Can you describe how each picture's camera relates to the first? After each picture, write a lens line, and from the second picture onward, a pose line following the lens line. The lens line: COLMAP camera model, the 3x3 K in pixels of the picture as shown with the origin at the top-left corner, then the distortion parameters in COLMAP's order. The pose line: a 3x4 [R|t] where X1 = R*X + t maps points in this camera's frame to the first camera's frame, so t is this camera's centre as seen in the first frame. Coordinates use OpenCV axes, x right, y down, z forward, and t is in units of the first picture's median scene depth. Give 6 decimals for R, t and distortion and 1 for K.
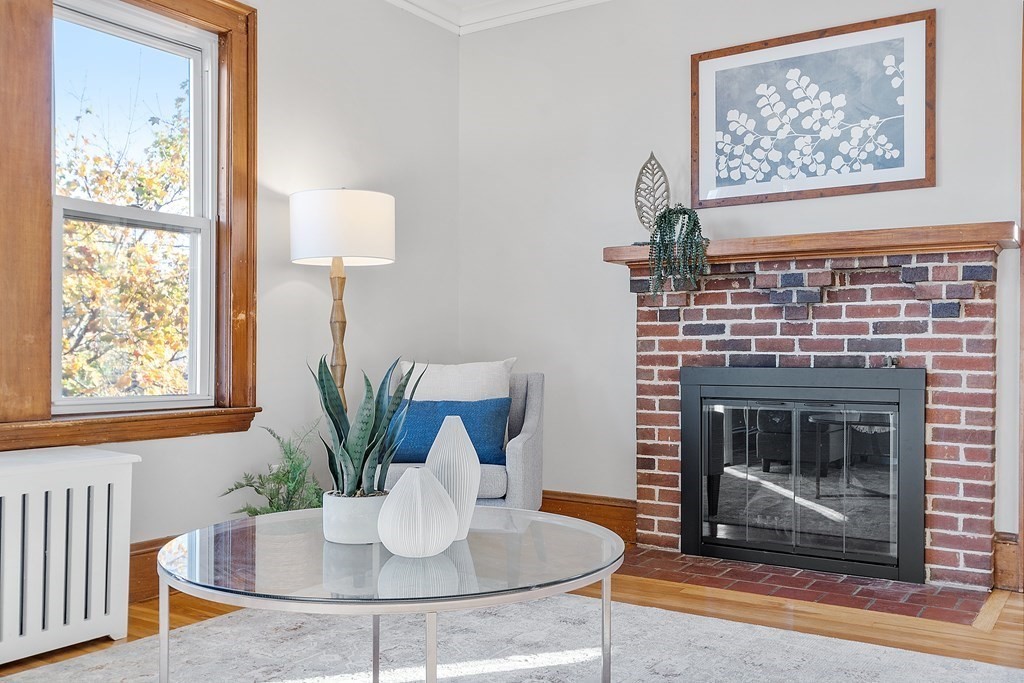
lens RADIAL K [[910.7, 0, 526.9], [0, 910.7, 360.9], [0, 0, 1]] dist [0.007908, -0.002375]
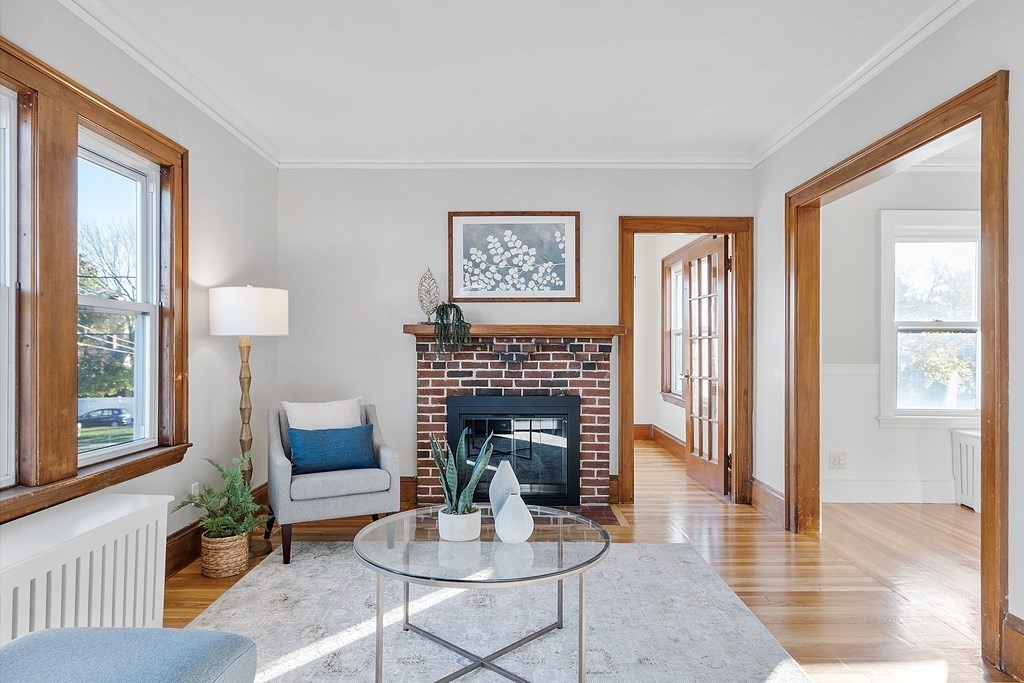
lens RADIAL K [[604.3, 0, 509.4], [0, 604.3, 352.9], [0, 0, 1]] dist [0.004810, 0.000895]
pose [[0.844981, -0.002787, 0.534789, -0.356943], [0.004303, 0.999989, -0.001588, -0.076337], [-0.534779, 0.003643, 0.844984, -0.014992]]
